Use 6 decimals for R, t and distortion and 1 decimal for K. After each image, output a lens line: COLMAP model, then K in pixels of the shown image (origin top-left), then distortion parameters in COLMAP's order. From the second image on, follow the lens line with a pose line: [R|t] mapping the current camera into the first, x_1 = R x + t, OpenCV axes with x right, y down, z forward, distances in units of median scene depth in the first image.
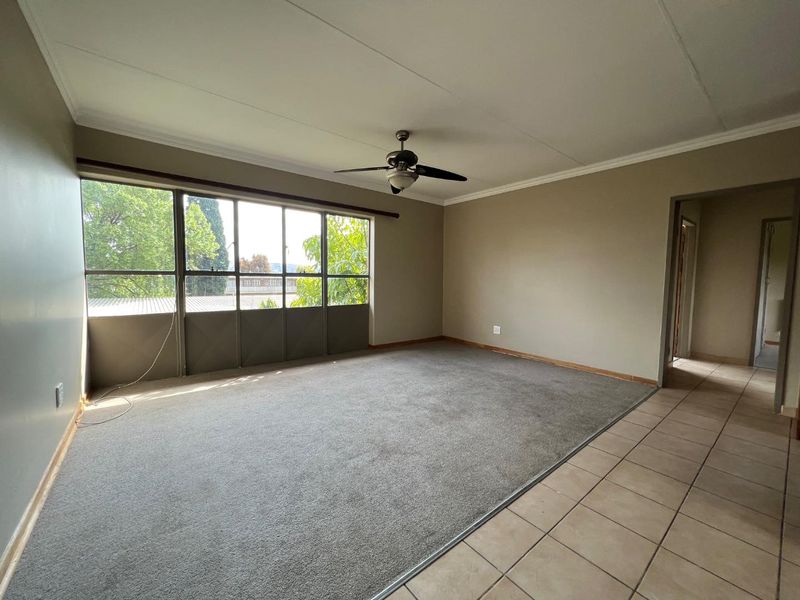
lens RADIAL K [[320.4, 0, 400.0], [0, 320.4, 300.0], [0, 0, 1]] dist [0.015906, -0.000033]
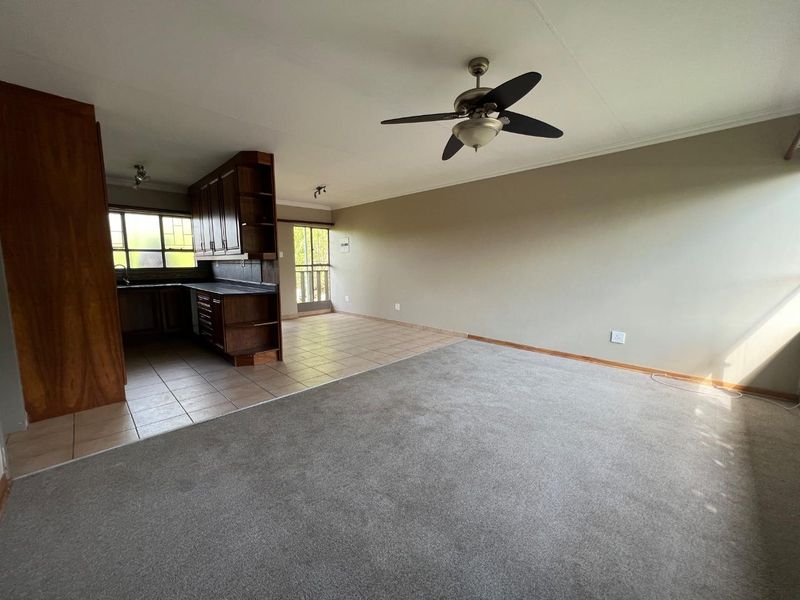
lens RADIAL K [[316.9, 0, 395.8], [0, 316.9, 300.0], [0, 0, 1]] dist [-0.016970, -0.000003]
pose [[-0.995131, 0.002369, -0.098532, 0.219993], [-0.016389, 0.981816, 0.189127, -0.134798], [0.097189, 0.189822, -0.976996, 1.536743]]
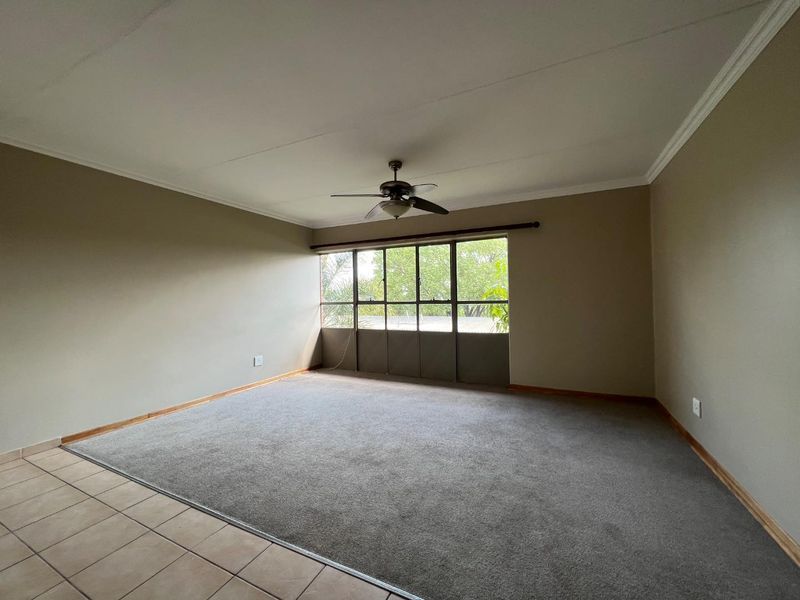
lens RADIAL K [[321.8, 0, 399.9], [0, 321.8, 296.9], [0, 0, 1]] dist [-0.002715, -0.000119]
pose [[0.428021, -0.028240, -0.903328, 0.819305], [-0.043174, 0.997732, -0.051648, -0.042683], [0.902737, 0.061106, 0.425831, 0.541675]]
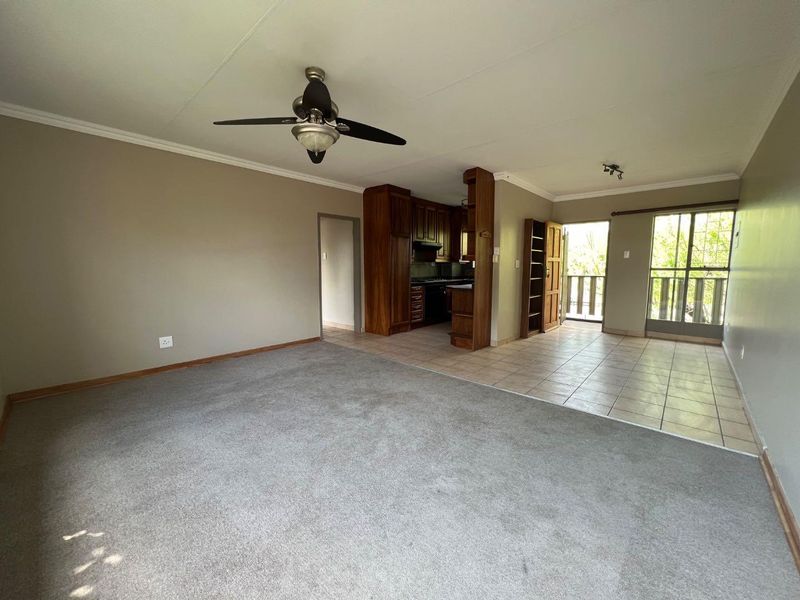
lens RADIAL K [[321.8, 0, 399.9], [0, 321.8, 296.9], [0, 0, 1]] dist [-0.002715, -0.000119]
pose [[-0.162101, -0.111521, 0.980452, -0.701388], [0.064766, 0.990248, 0.123343, -0.089321], [-0.984647, 0.083494, -0.153297, 0.862853]]
